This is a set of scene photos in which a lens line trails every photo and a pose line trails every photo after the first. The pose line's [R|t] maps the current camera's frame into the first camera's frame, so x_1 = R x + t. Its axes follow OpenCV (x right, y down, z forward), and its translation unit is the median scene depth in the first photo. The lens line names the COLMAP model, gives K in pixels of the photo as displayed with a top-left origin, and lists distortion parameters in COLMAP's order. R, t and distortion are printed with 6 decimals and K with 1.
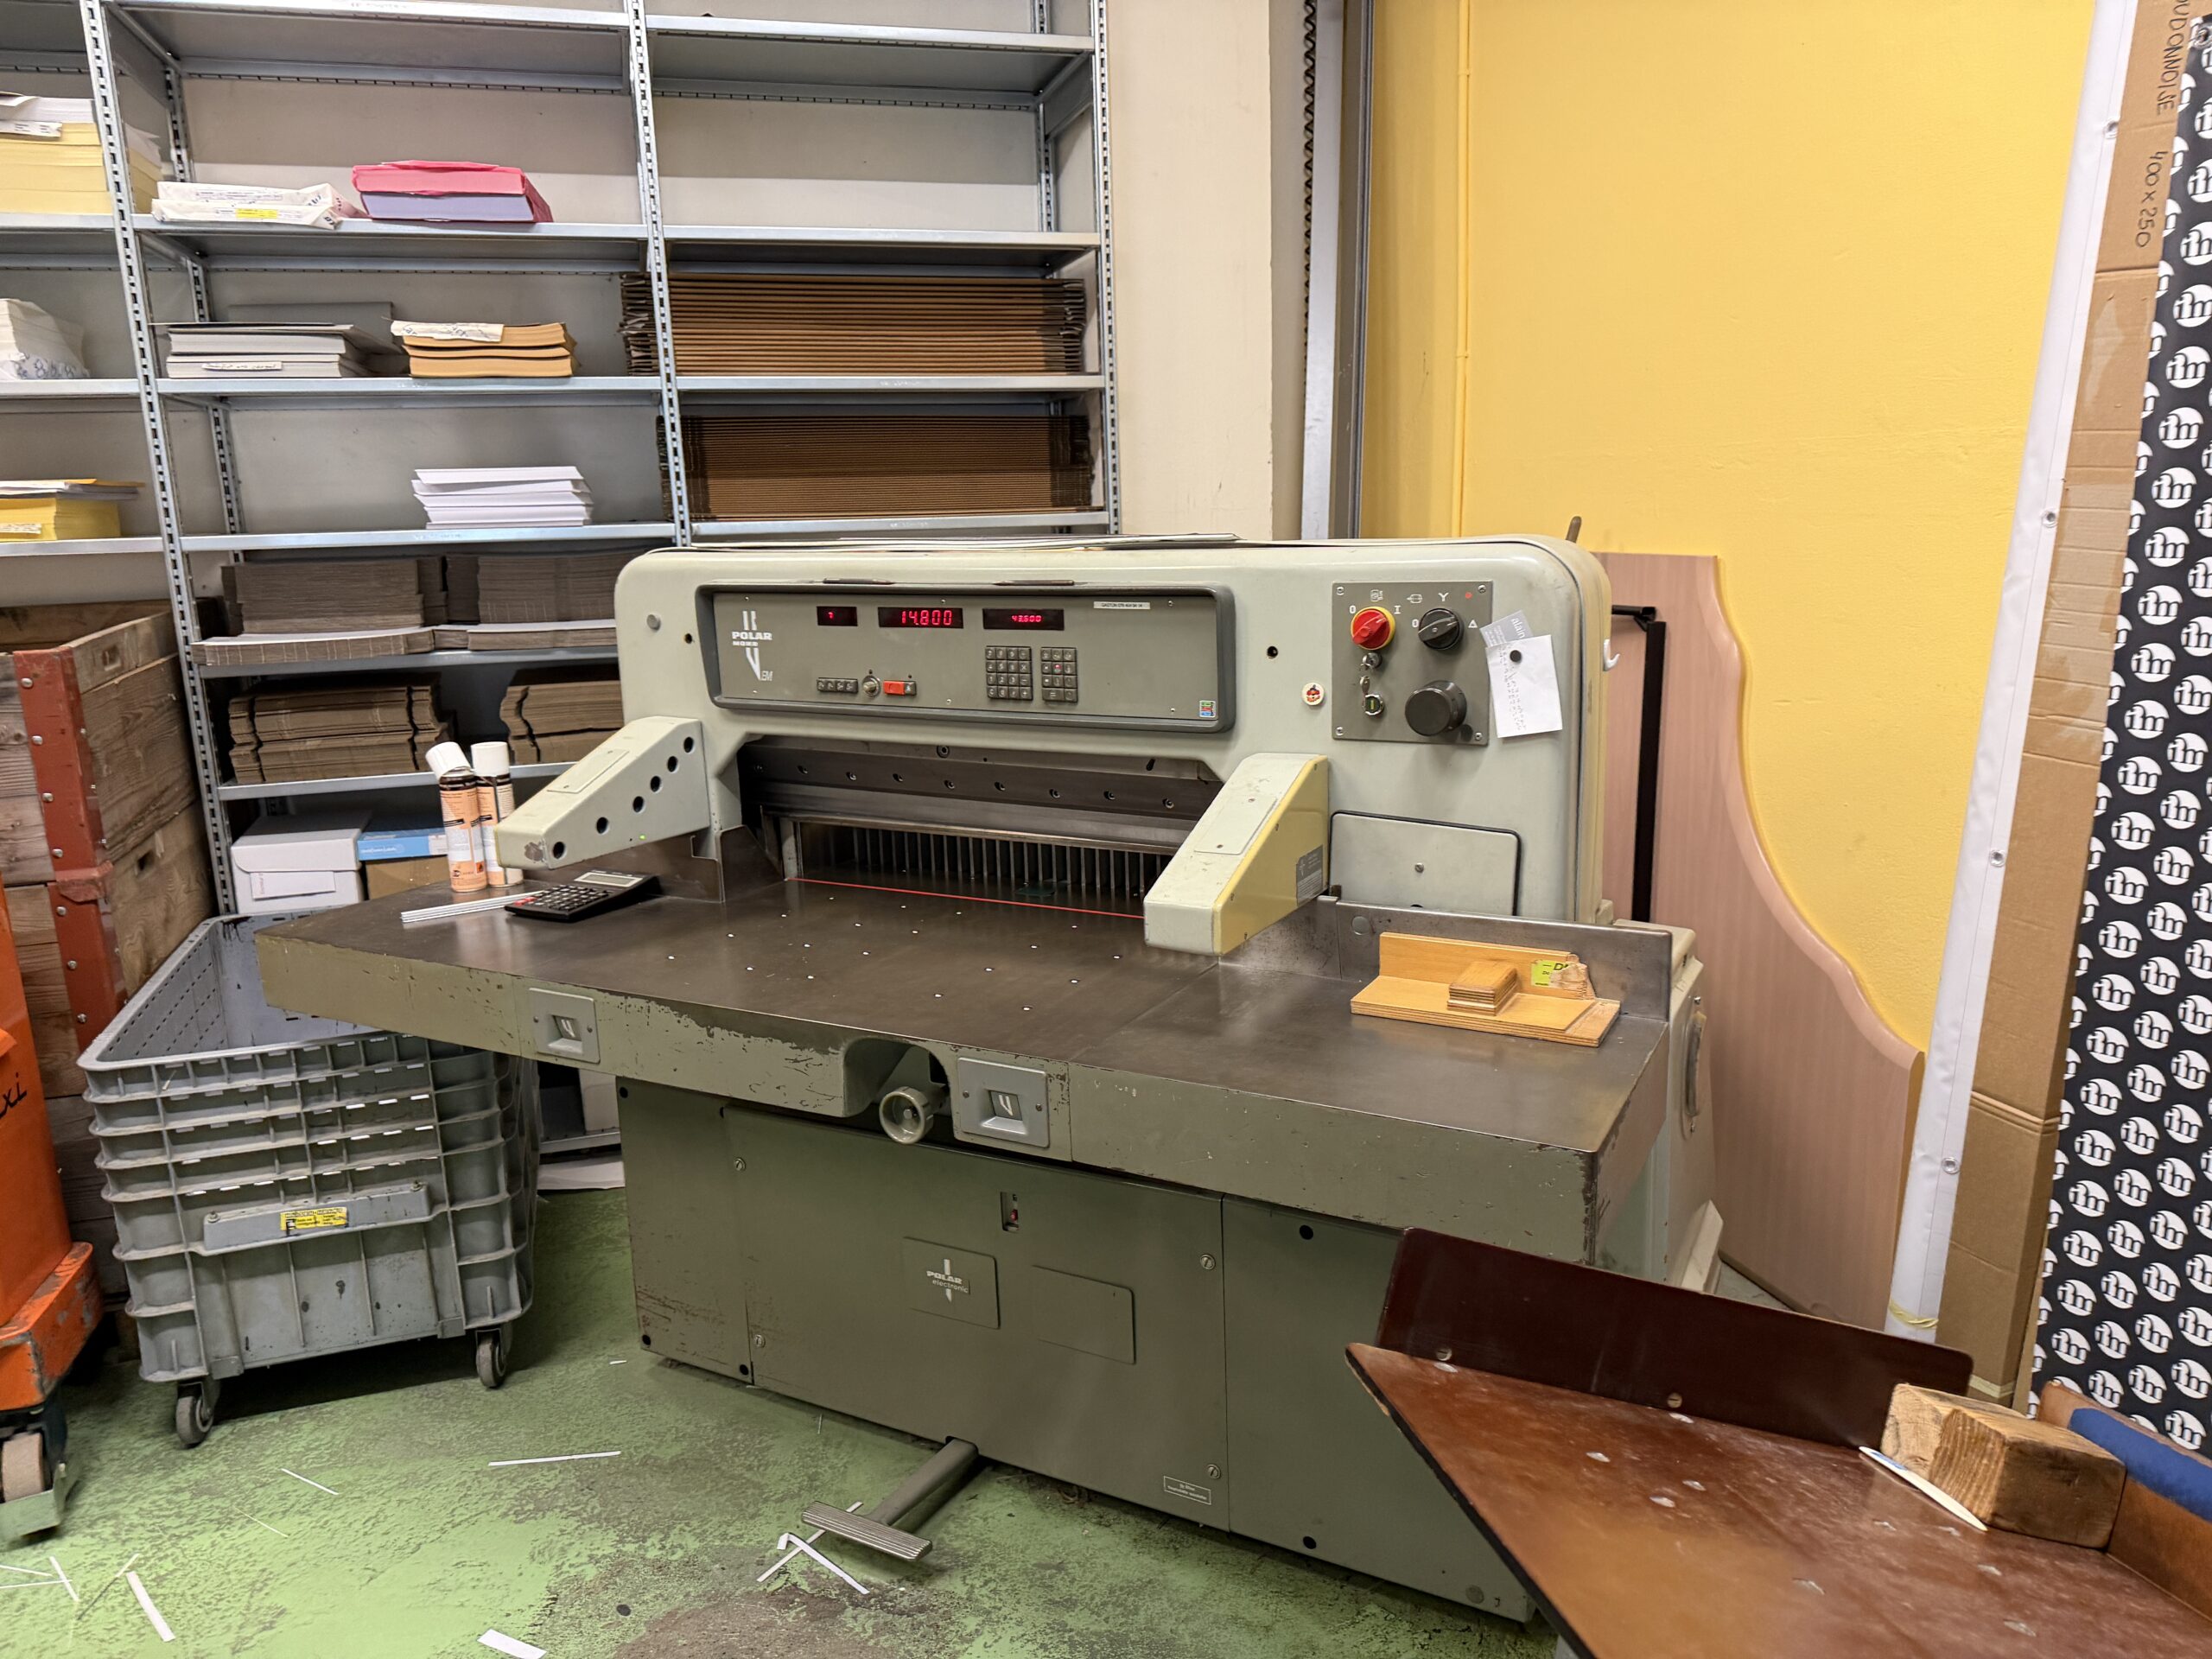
lens RADIAL K [[1574.6, 0, 1104.9], [0, 1574.6, 820.0], [0, 0, 1]] dist [0.047121, -0.064732]
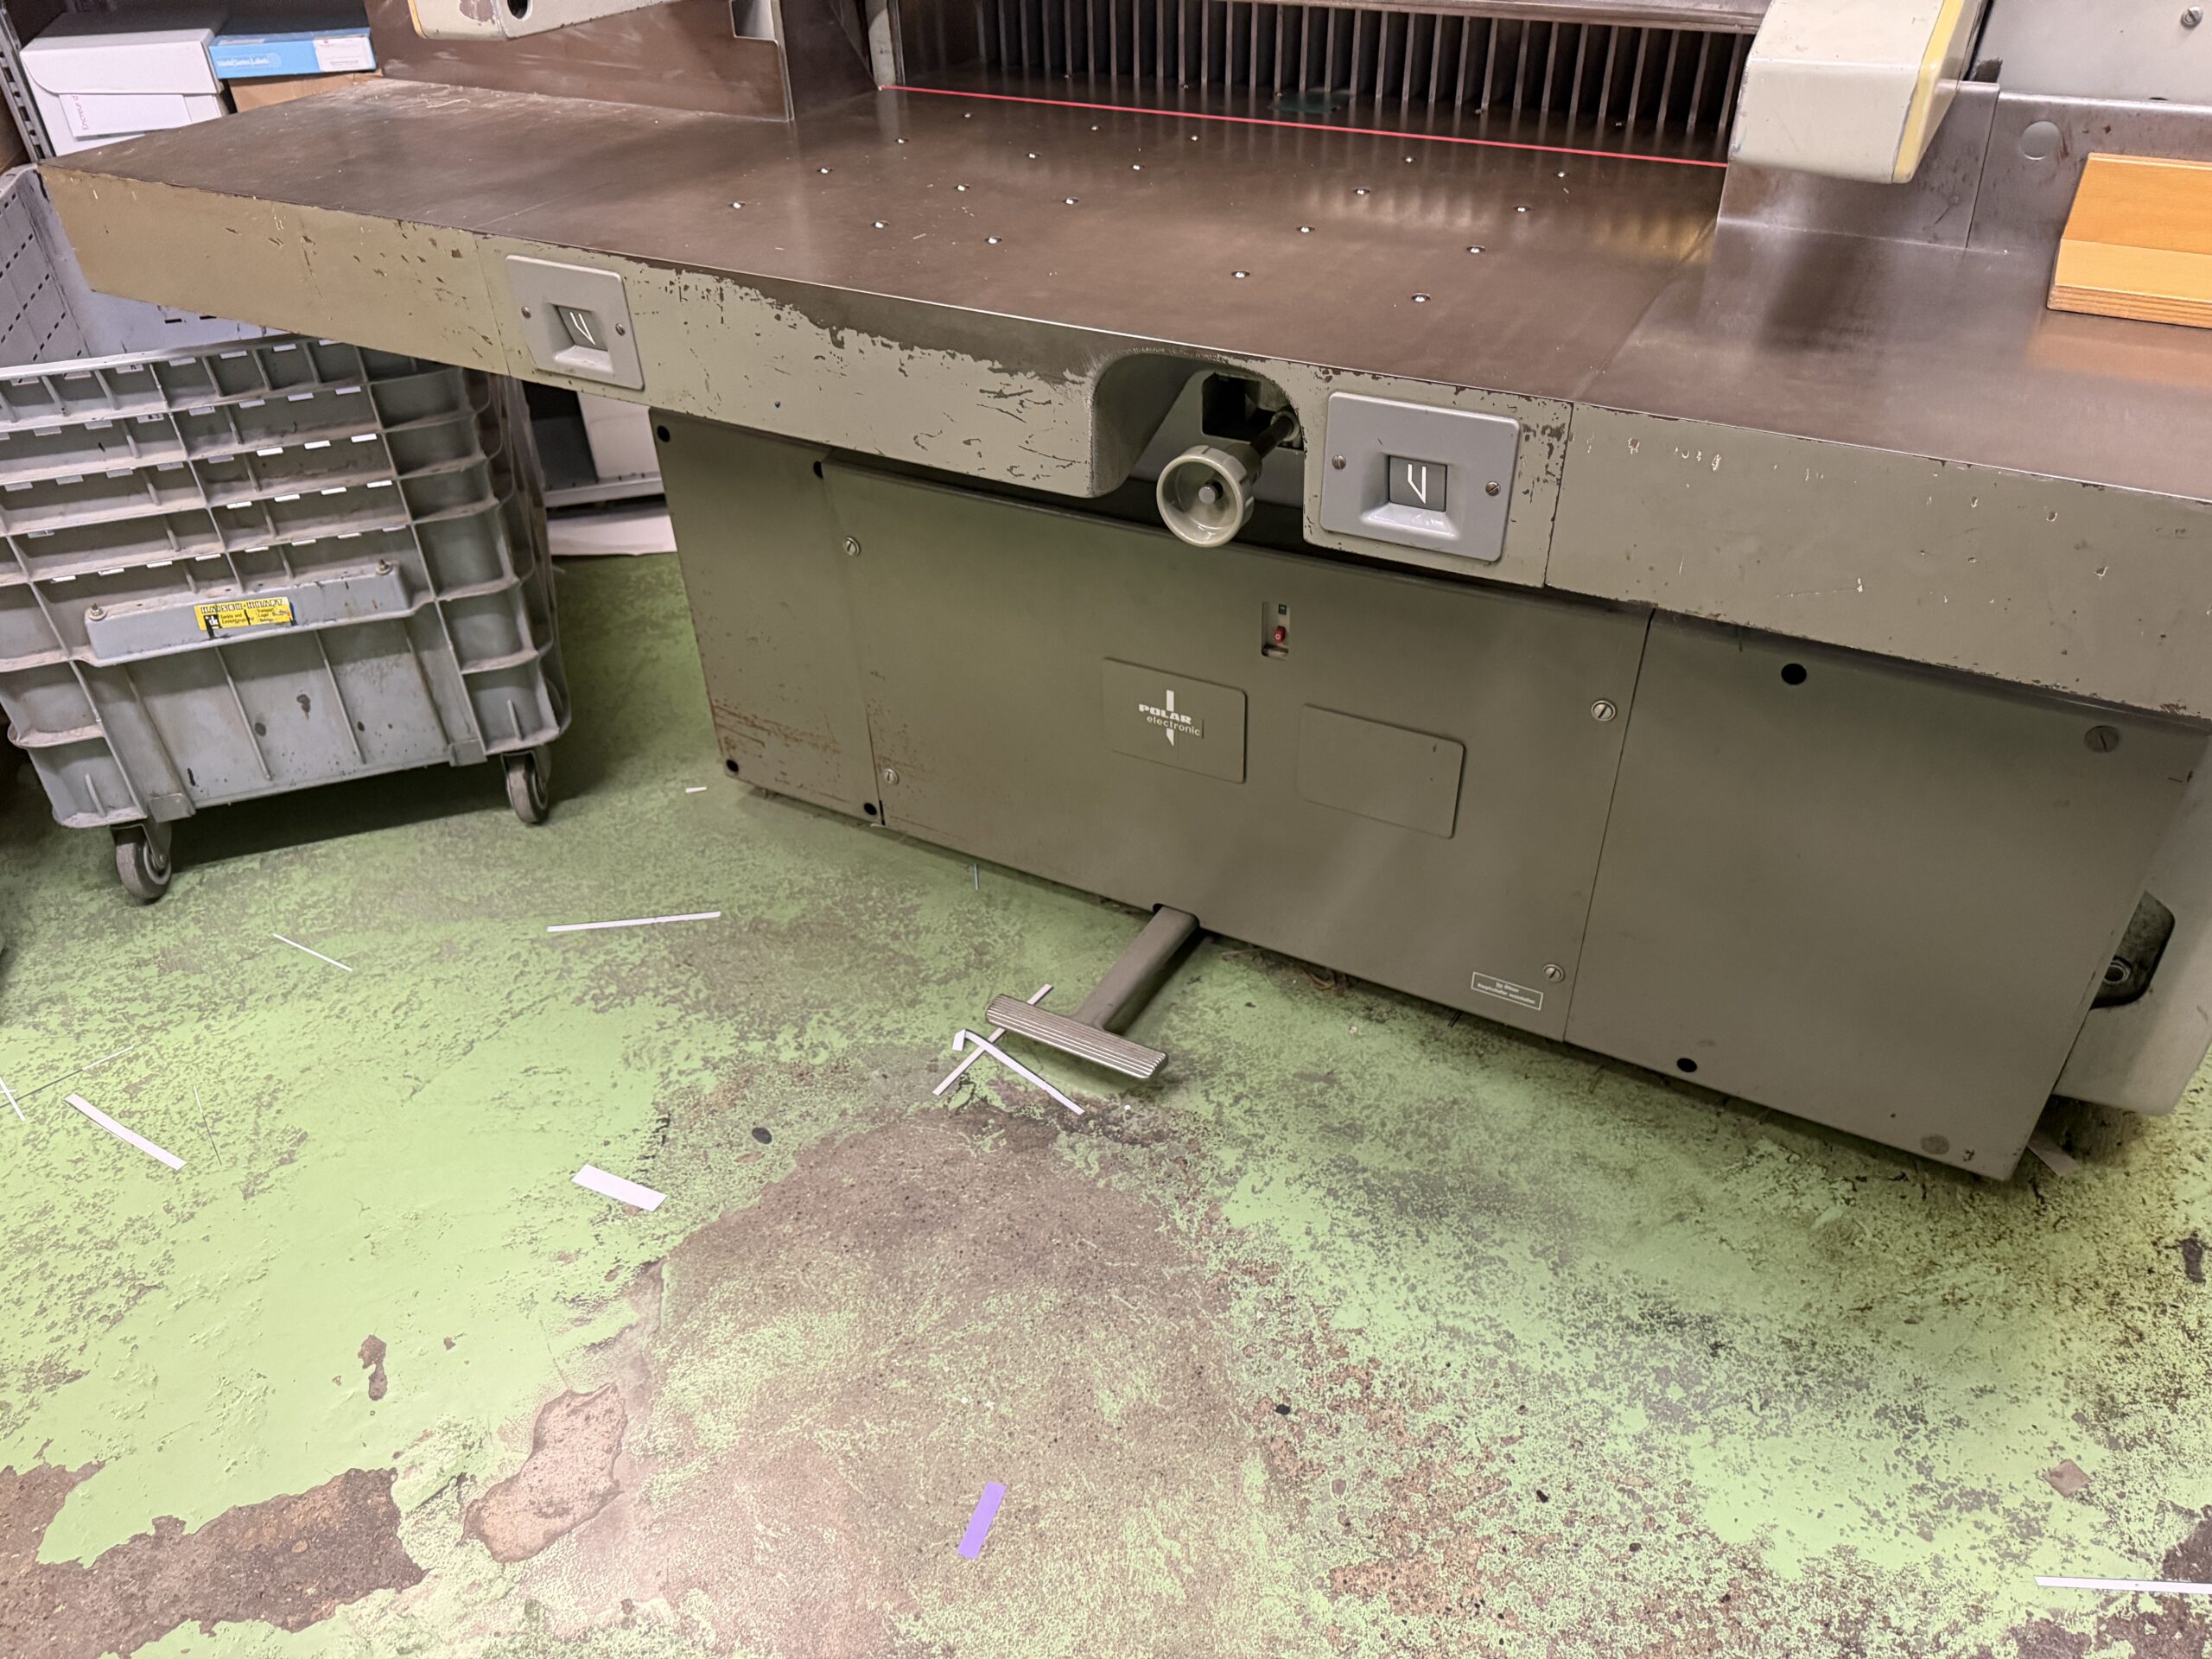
lens RADIAL K [[1551.2, 0, 1106.0], [0, 1551.2, 837.2], [0, 0, 1]] dist [0.129932, -0.215120]
pose [[0.999952, 0.002269, 0.009545, -0.127904], [-0.006062, 0.907876, 0.419196, 0.047432], [-0.007715, -0.419233, 0.907846, 0.331329]]
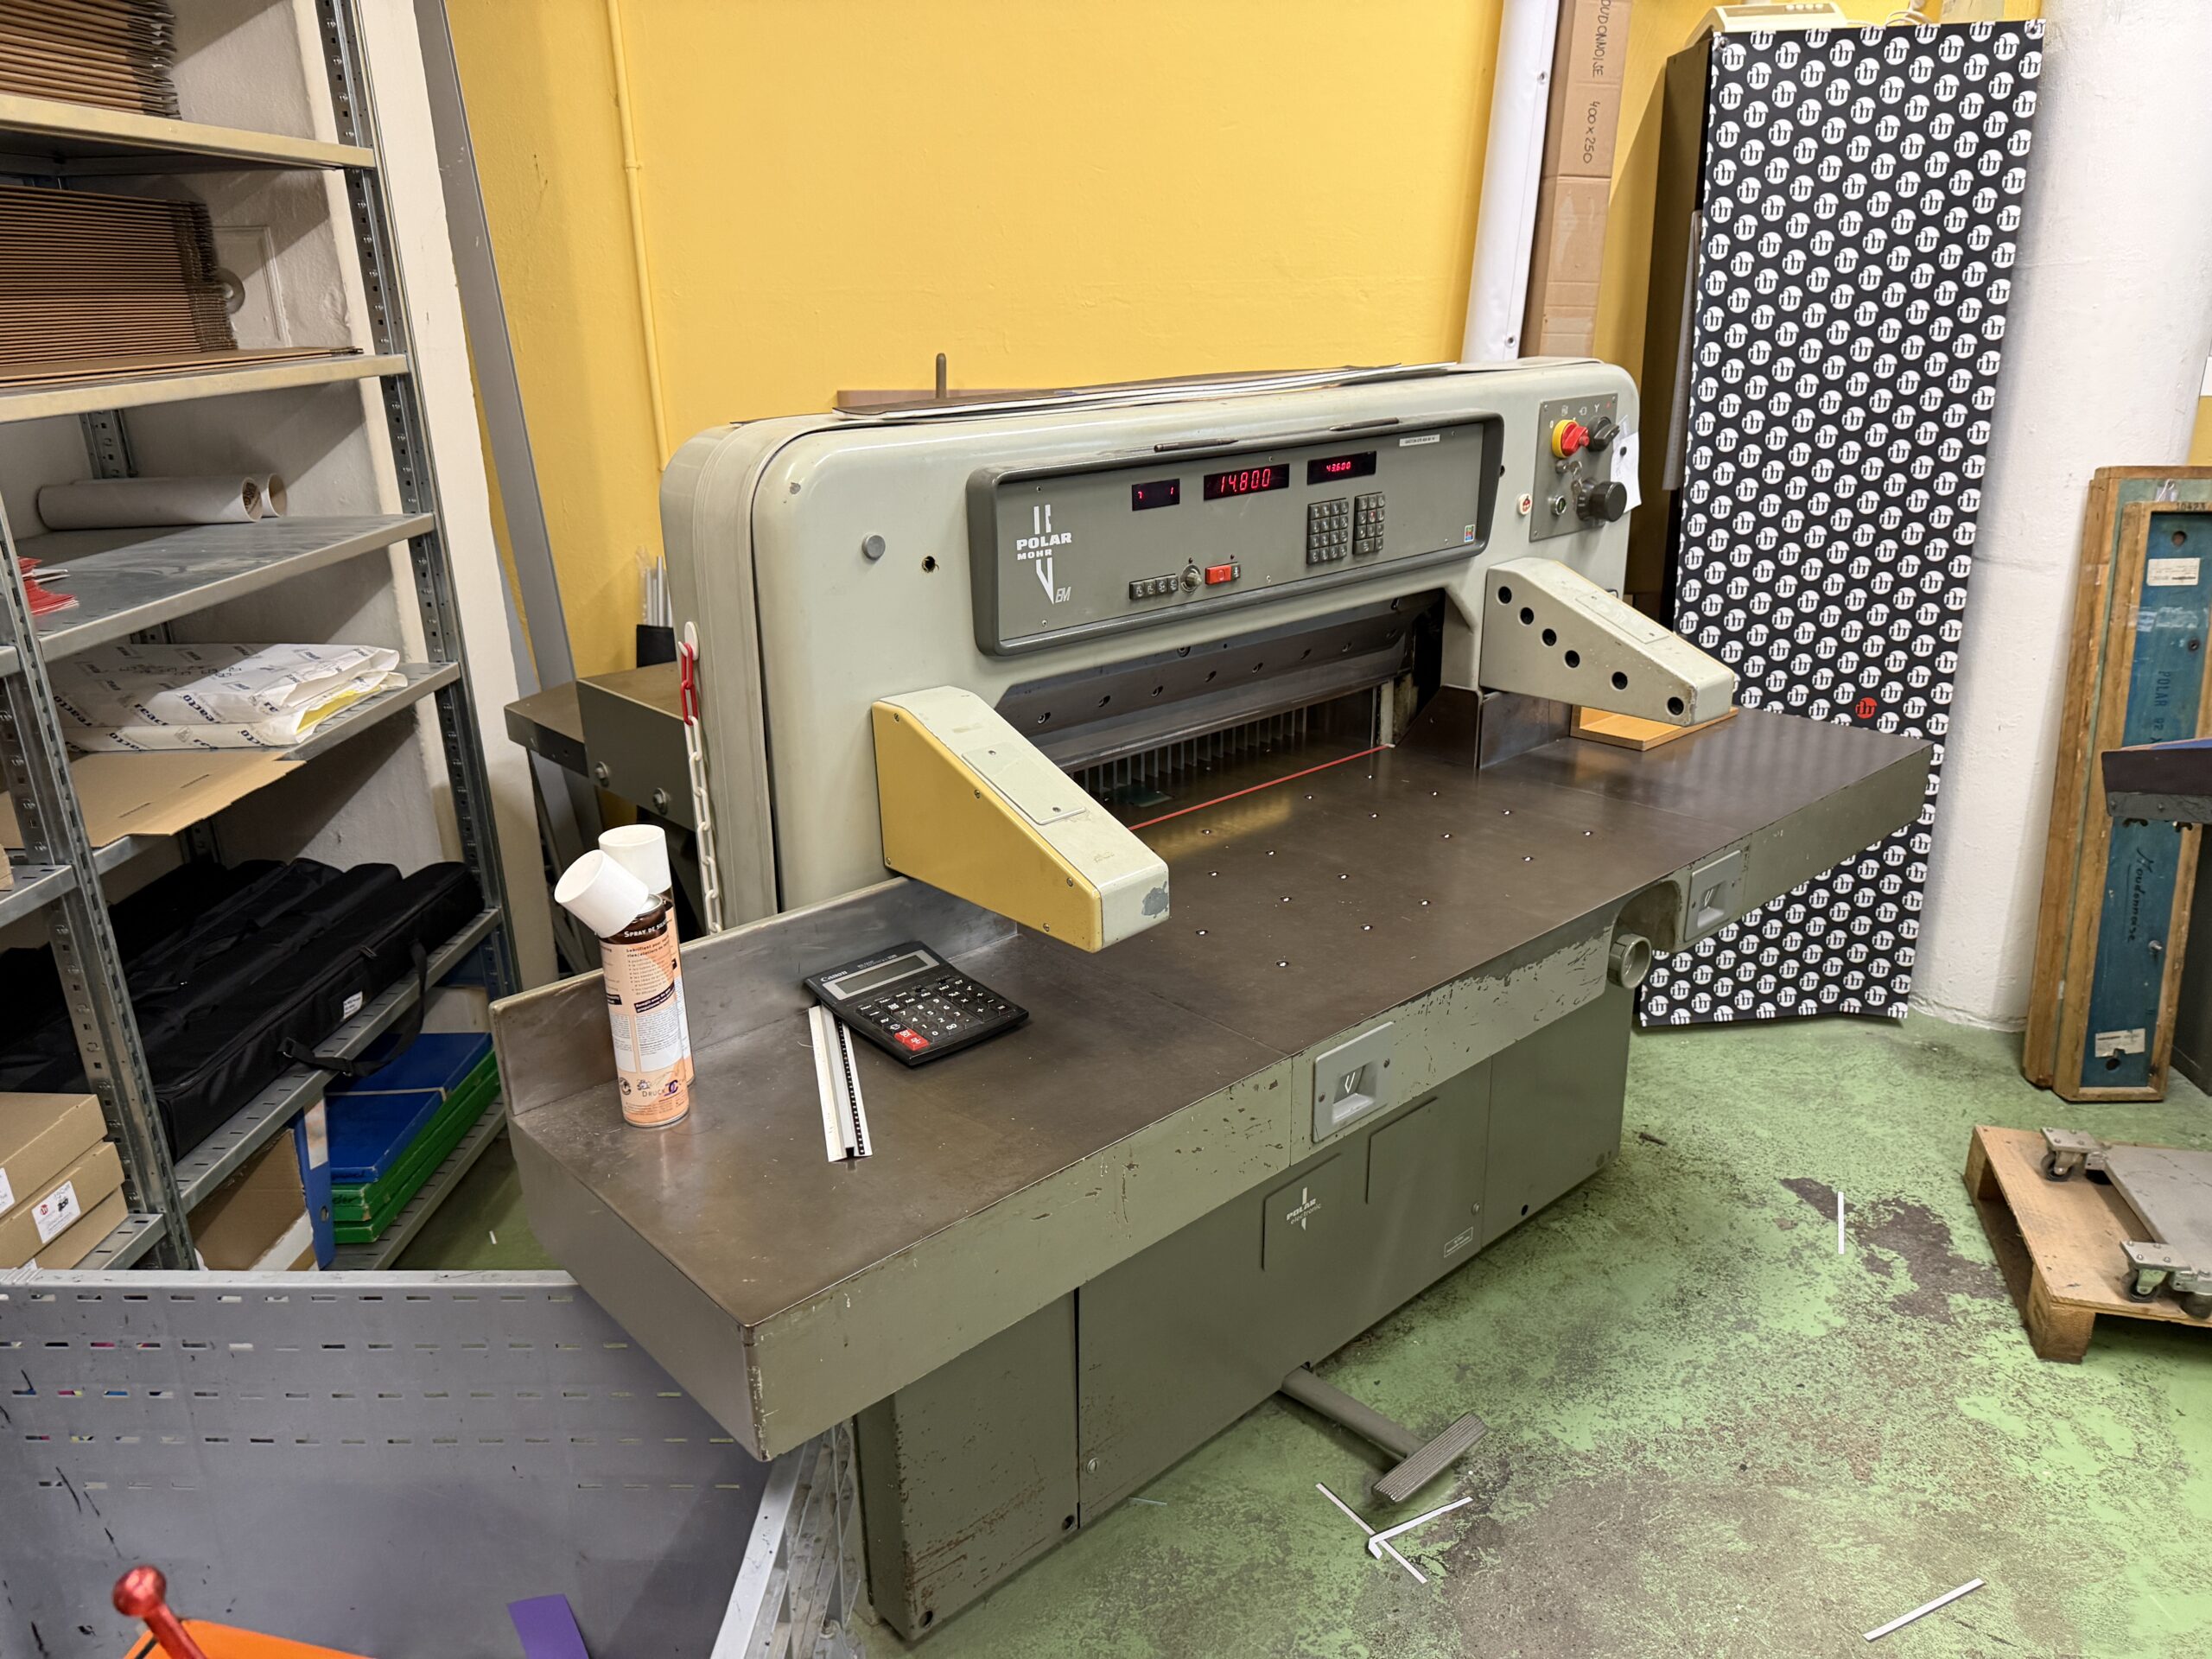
lens RADIAL K [[1574.5, 0, 1122.3], [0, 1574.5, 830.1], [0, 0, 1]] dist [0.074548, -0.111158]
pose [[0.321200, -0.291428, 0.901055, -0.851324], [0.199299, 0.950965, 0.236526, -0.148497], [-0.925803, 0.103607, 0.363532, 0.703993]]
